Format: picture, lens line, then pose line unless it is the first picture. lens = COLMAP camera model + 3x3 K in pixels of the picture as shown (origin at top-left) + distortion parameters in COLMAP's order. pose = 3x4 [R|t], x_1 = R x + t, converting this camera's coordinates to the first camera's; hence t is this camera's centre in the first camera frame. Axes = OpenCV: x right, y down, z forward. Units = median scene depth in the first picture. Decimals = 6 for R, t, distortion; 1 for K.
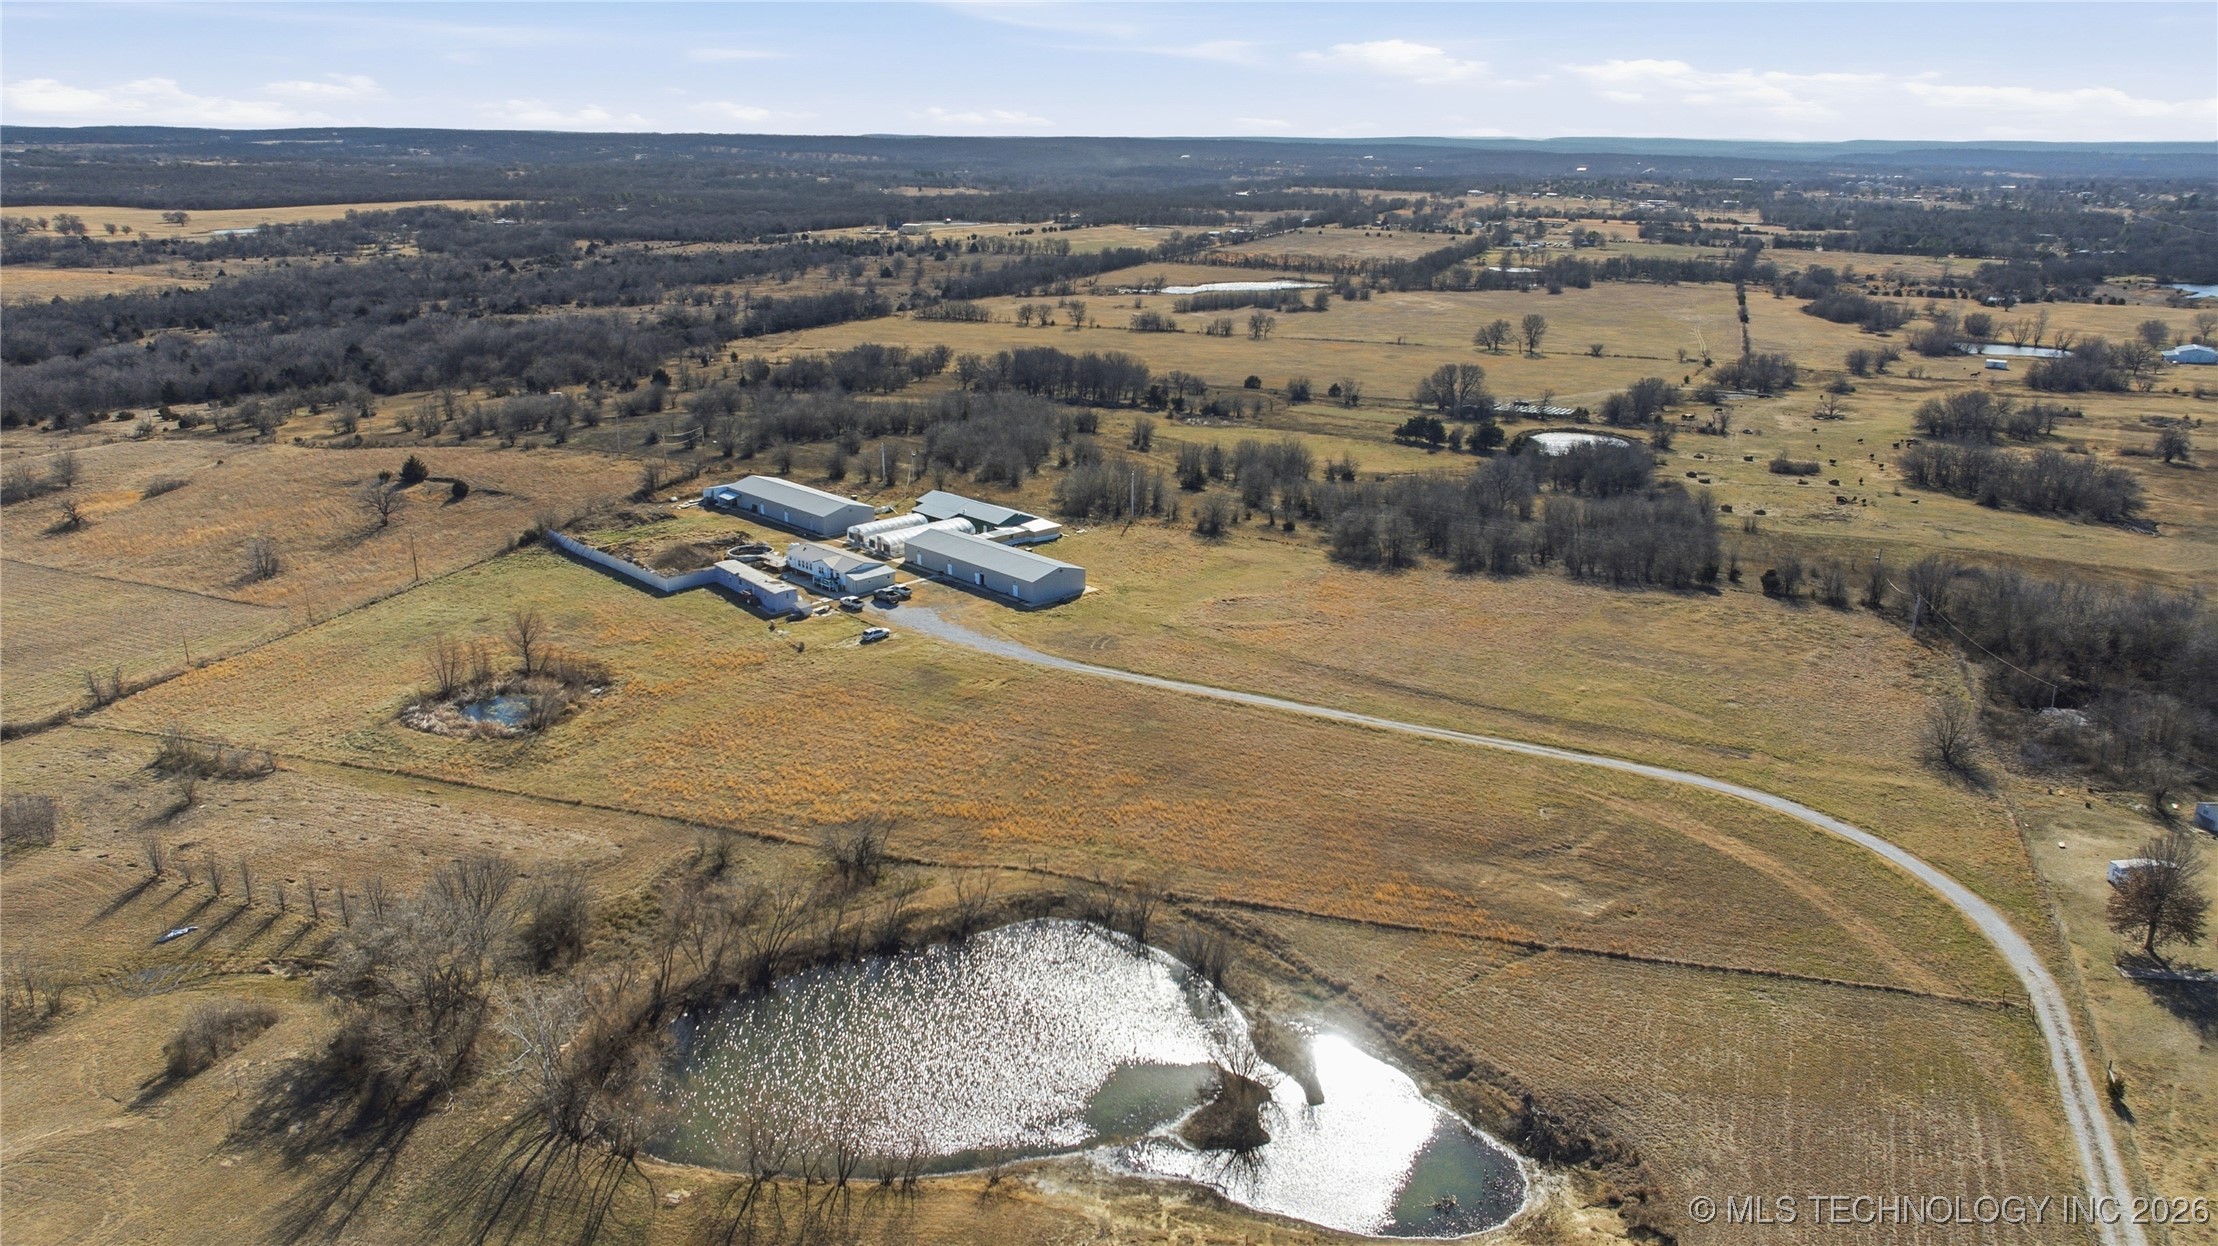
lens RADIAL K [[1589.4, 0, 1104.9], [0, 1589.4, 510.2], [0, 0, 1]] dist [-0.016140, 0.000135]
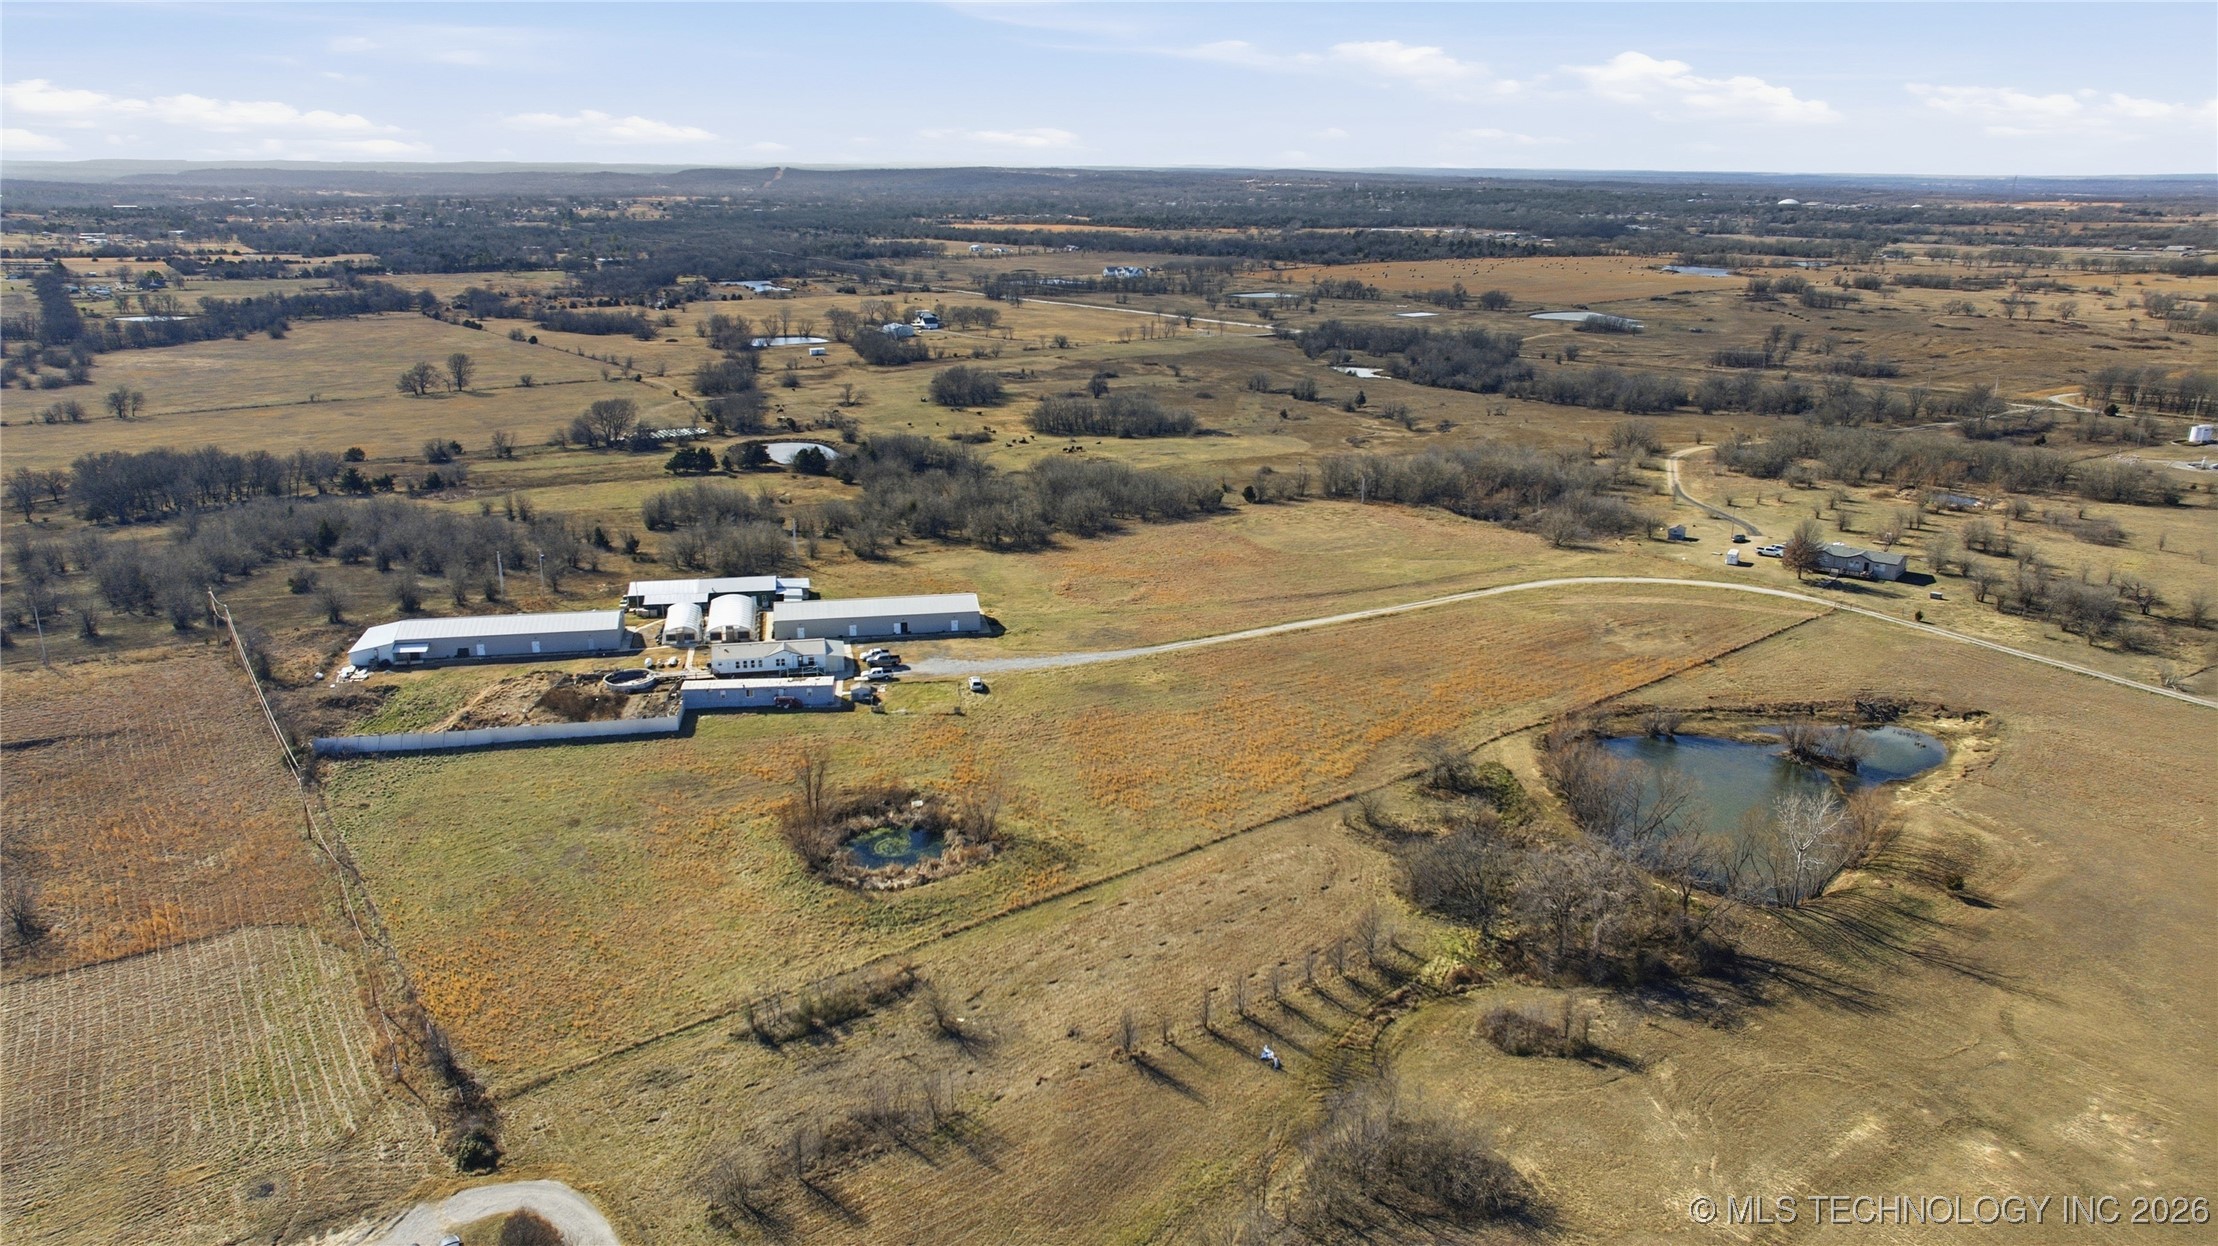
lens RADIAL K [[1571.5, 0, 1109.0], [0, 1571.5, 623.0], [0, 0, 1]] dist [-0.022781, 0.009849]
pose [[0.533189, -0.243205, 0.810284, -0.454971], [0.194547, 0.967367, 0.162336, -0.053804], [-0.823323, 0.071082, 0.563104, 0.177724]]
